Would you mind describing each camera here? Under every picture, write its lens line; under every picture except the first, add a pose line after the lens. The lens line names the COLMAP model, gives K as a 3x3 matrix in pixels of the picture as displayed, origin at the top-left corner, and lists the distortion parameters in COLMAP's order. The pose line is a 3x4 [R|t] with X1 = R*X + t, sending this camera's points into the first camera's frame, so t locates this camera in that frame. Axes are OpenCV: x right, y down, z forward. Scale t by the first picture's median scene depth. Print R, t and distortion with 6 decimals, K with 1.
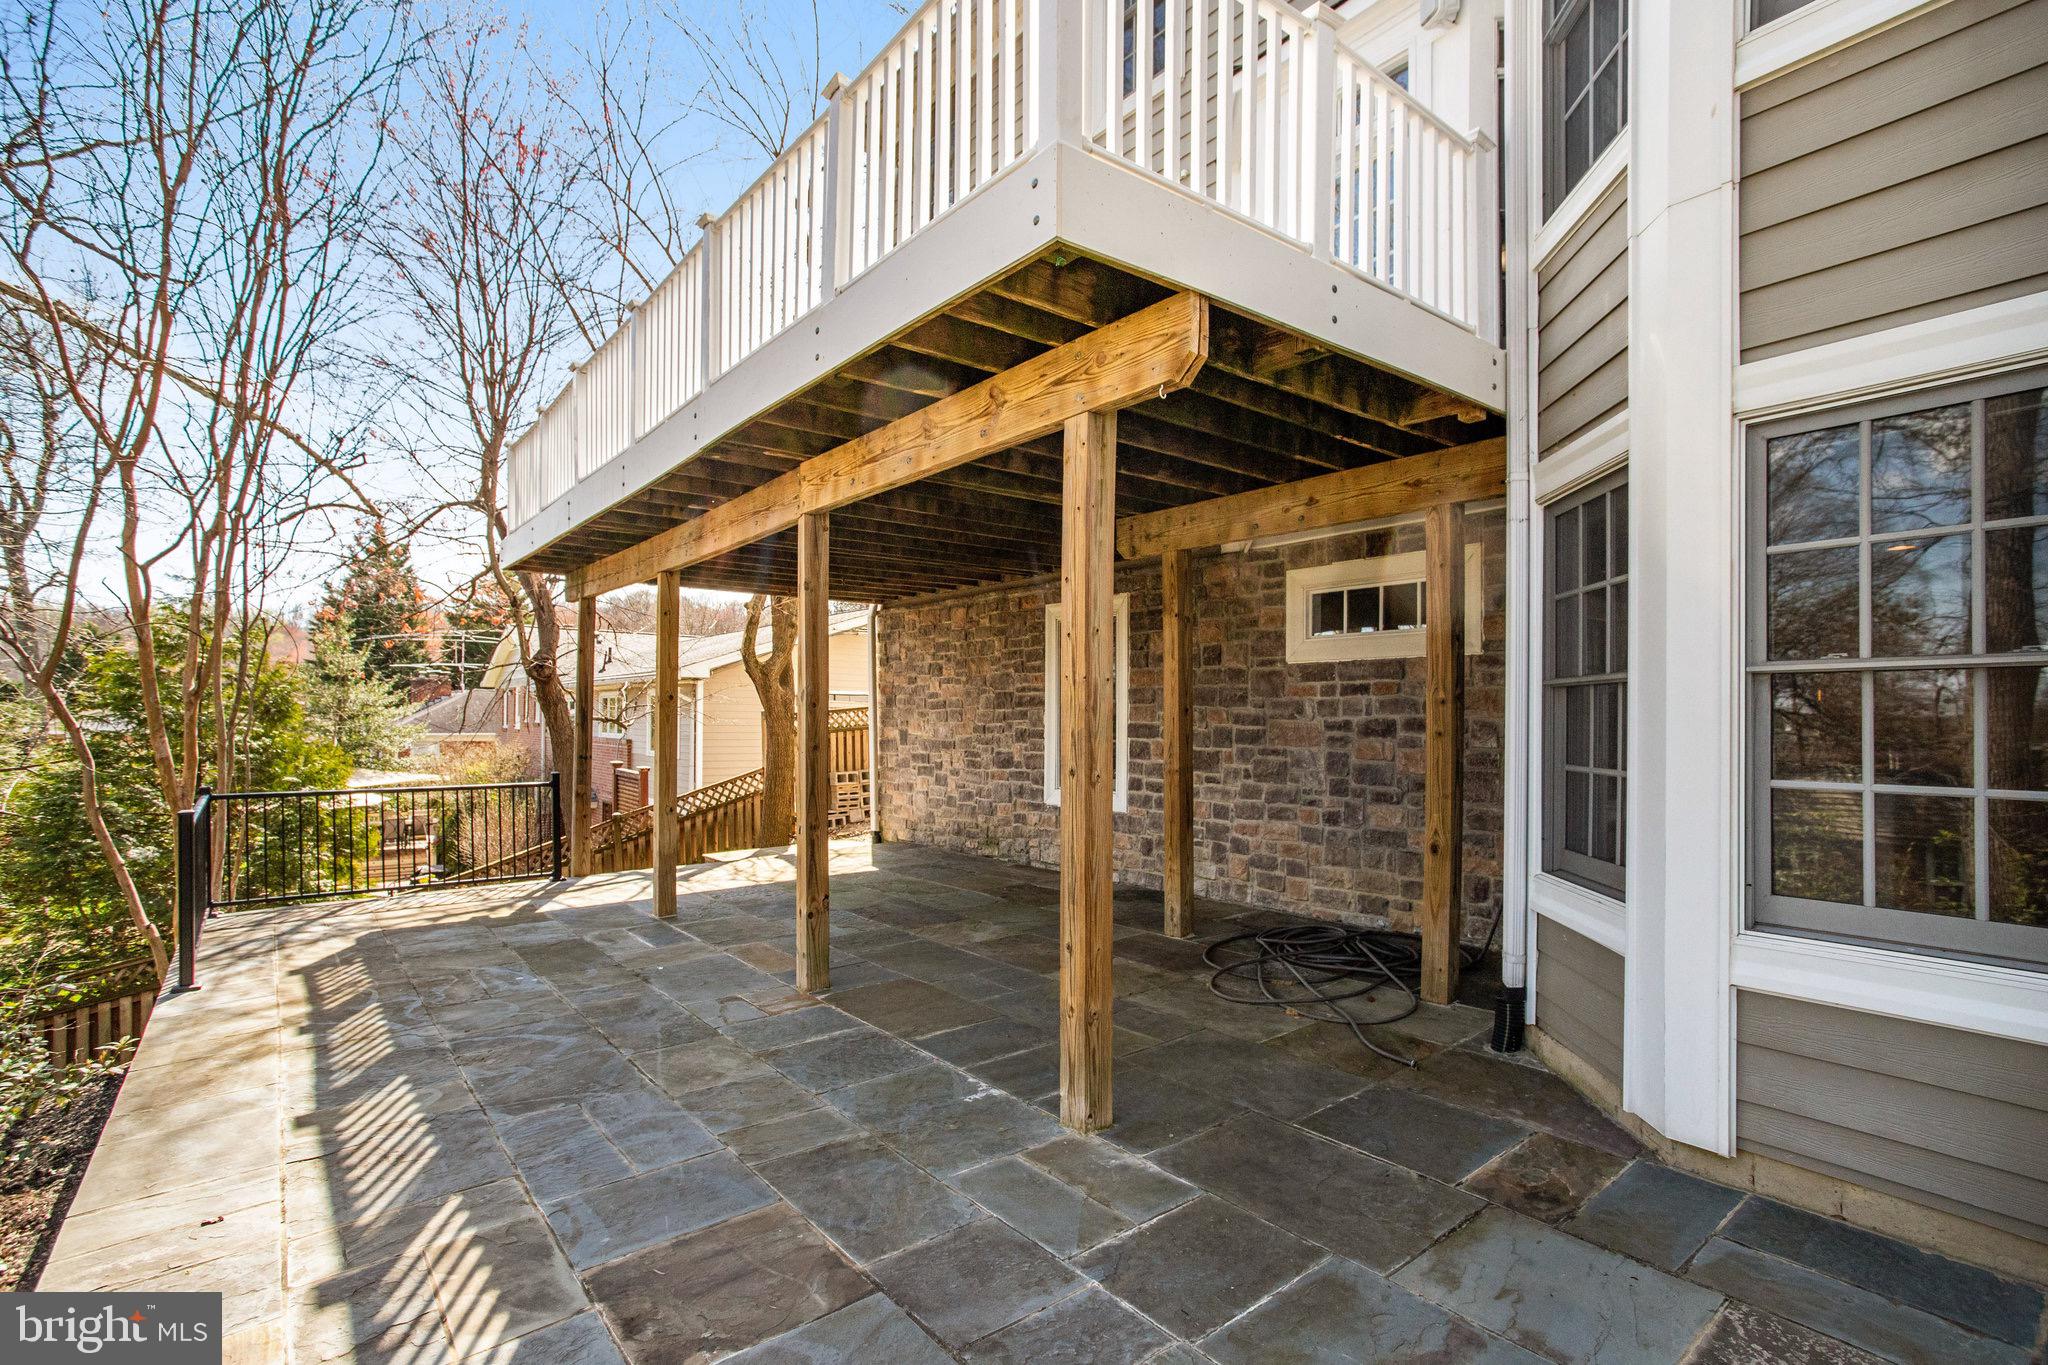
lens RADIAL K [[969.9, 0, 1036.7], [0, 969.9, 685.4], [0, 0, 1]] dist [-0.036595, 0.000661]
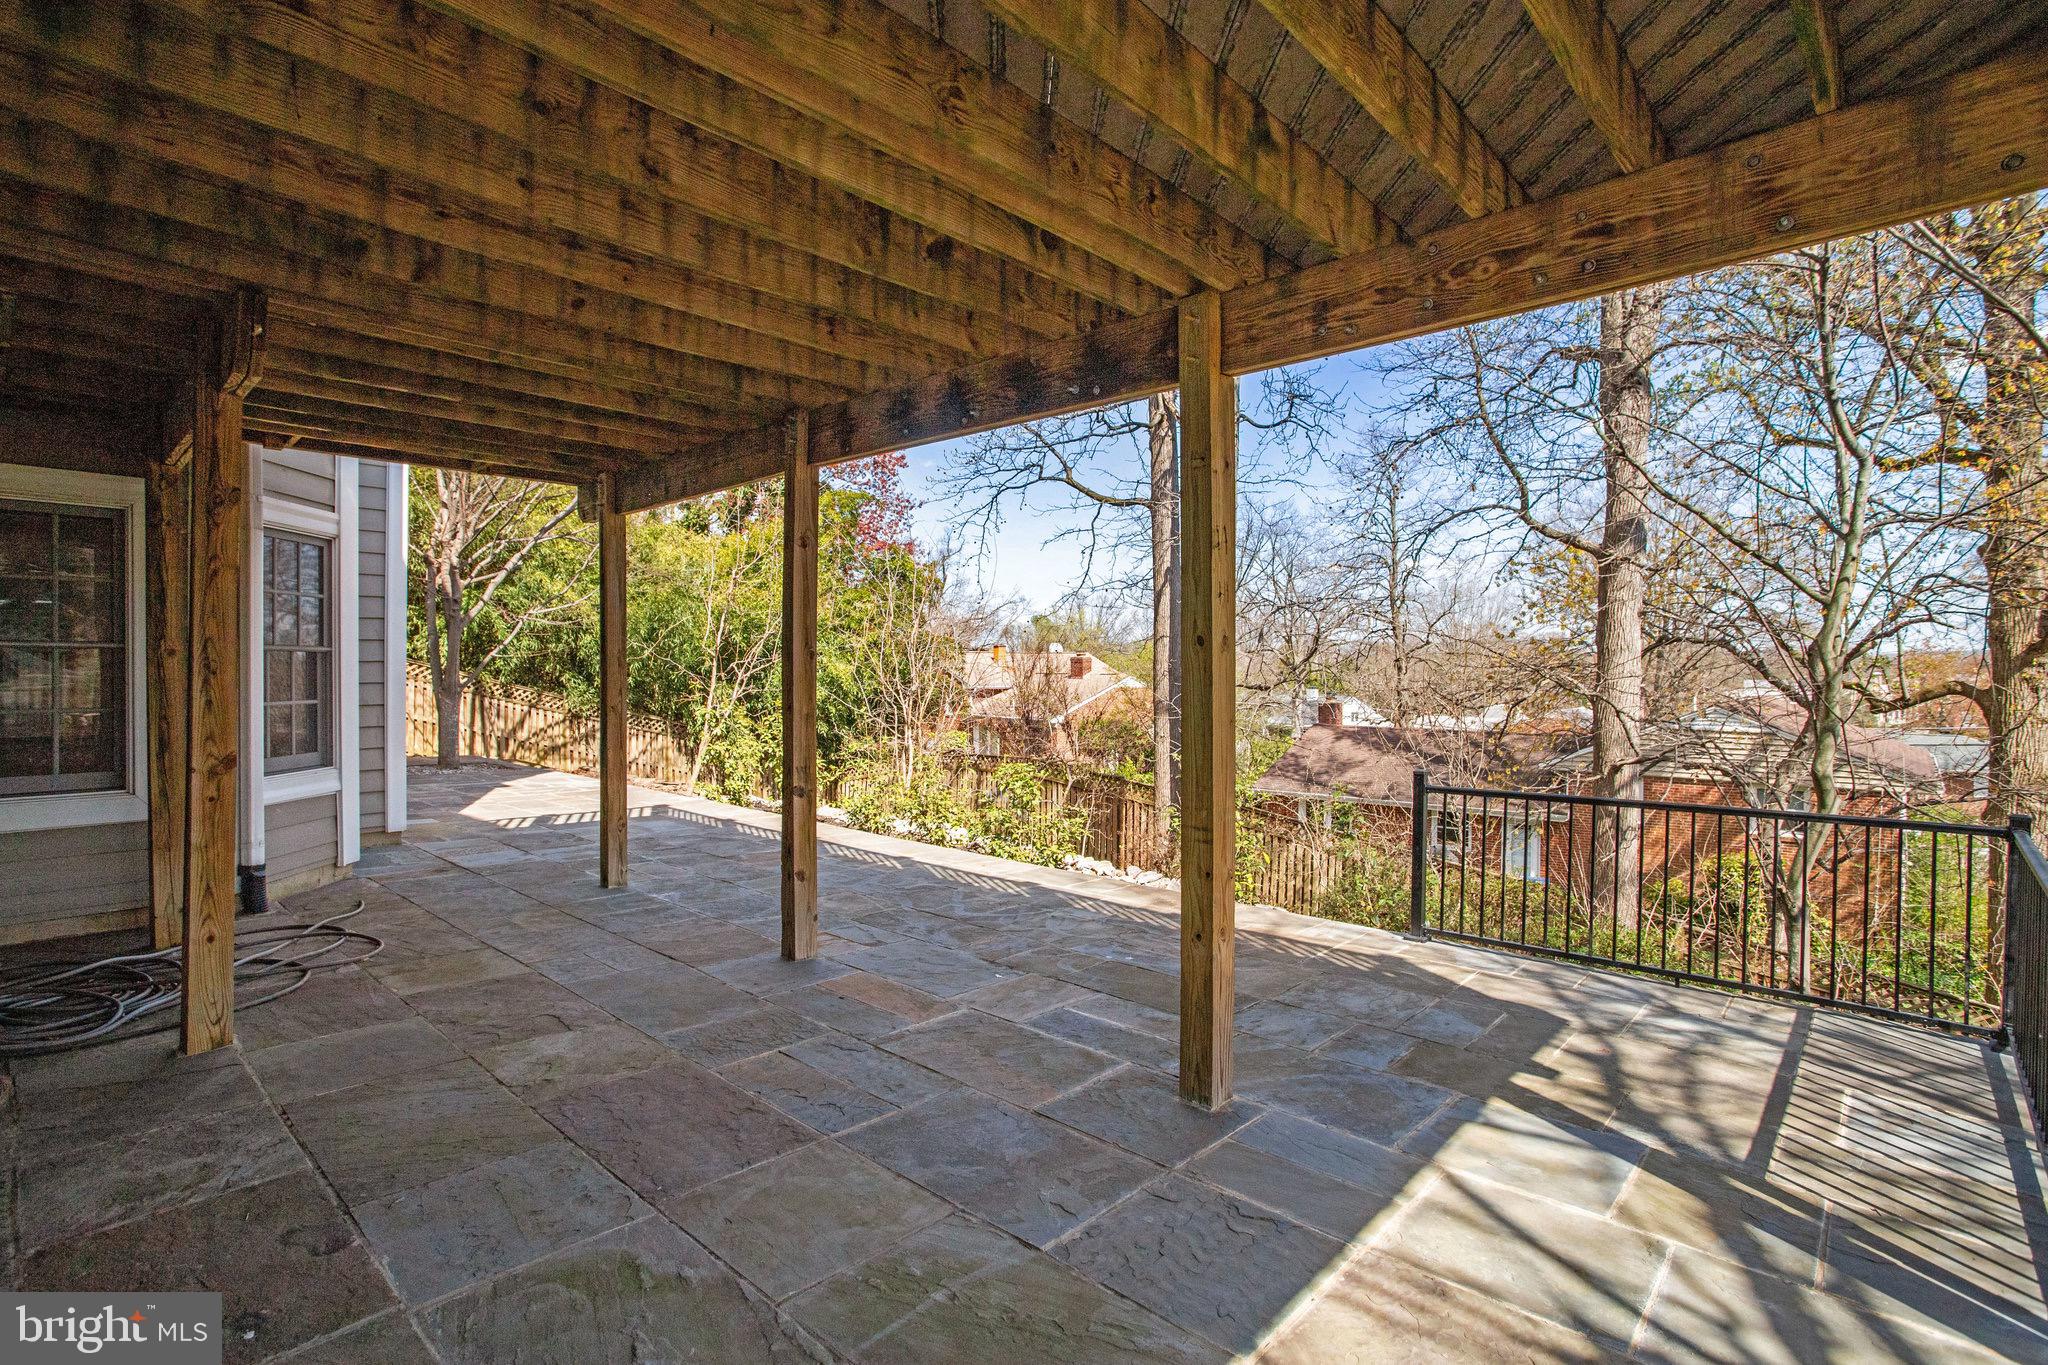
lens RADIAL K [[969.9, 0, 1036.7], [0, 969.9, 685.4], [0, 0, 1]] dist [-0.036595, 0.000661]
pose [[-0.987458, -0.007561, -0.157698, -0.364322], [-0.004366, 0.999778, -0.020603, 0.071907], [0.157818, -0.019656, -0.987272, 2.334152]]
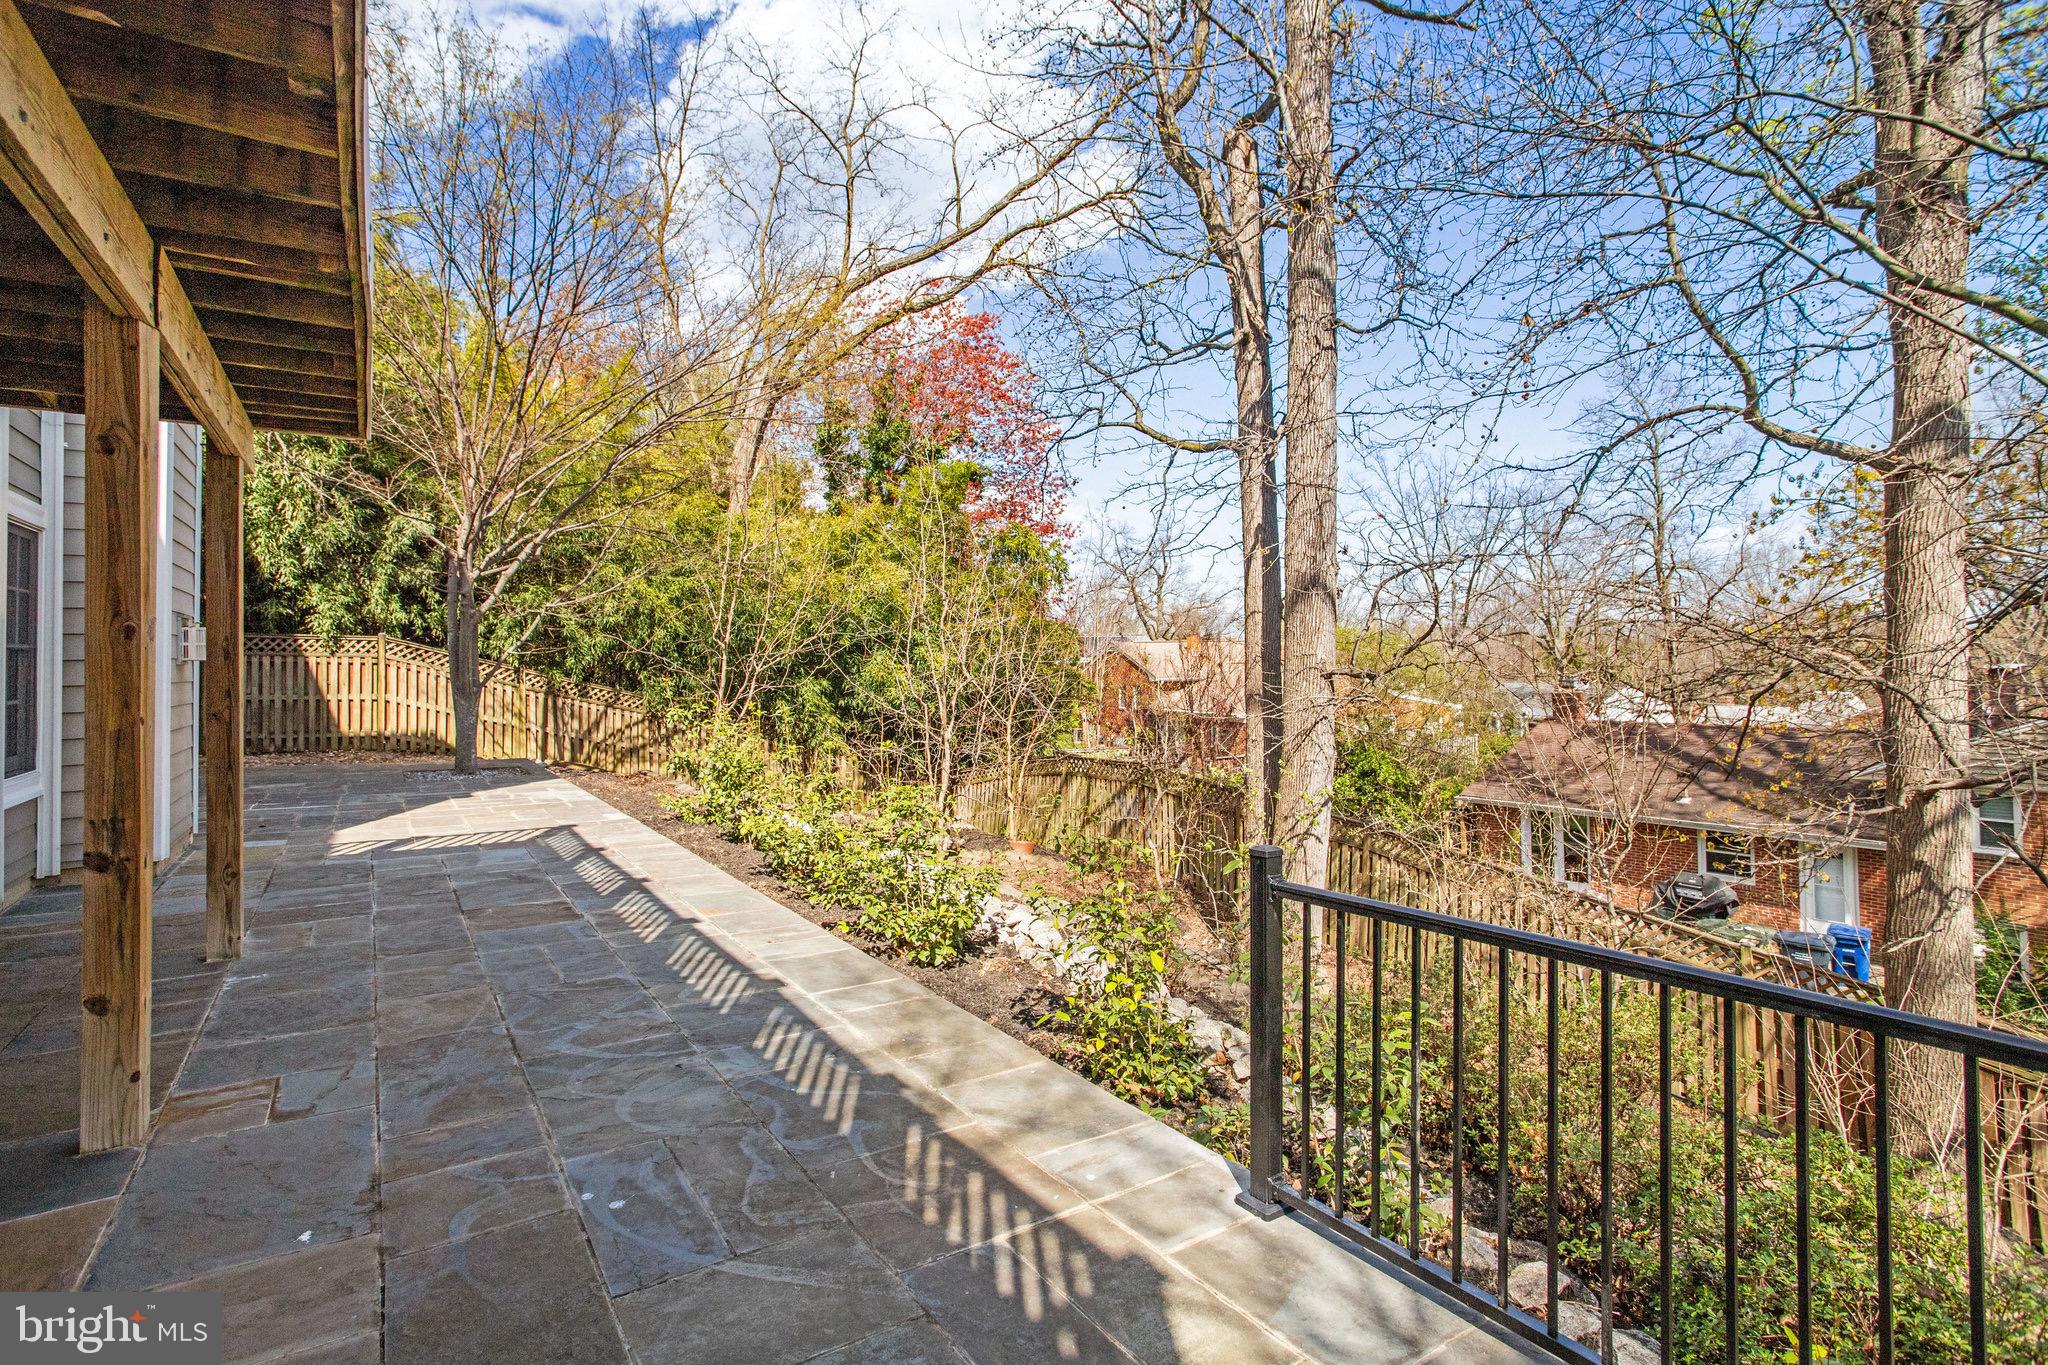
lens RADIAL K [[993.7, 0, 1030.1], [0, 993.7, 645.5], [0, 0, 1]] dist [-0.060583, 0.035439]
pose [[-0.996320, 0.008744, 0.085267, -0.960582], [0.004135, 0.998528, -0.054076, 0.063626], [-0.085614, -0.053524, -0.994890, 1.799824]]
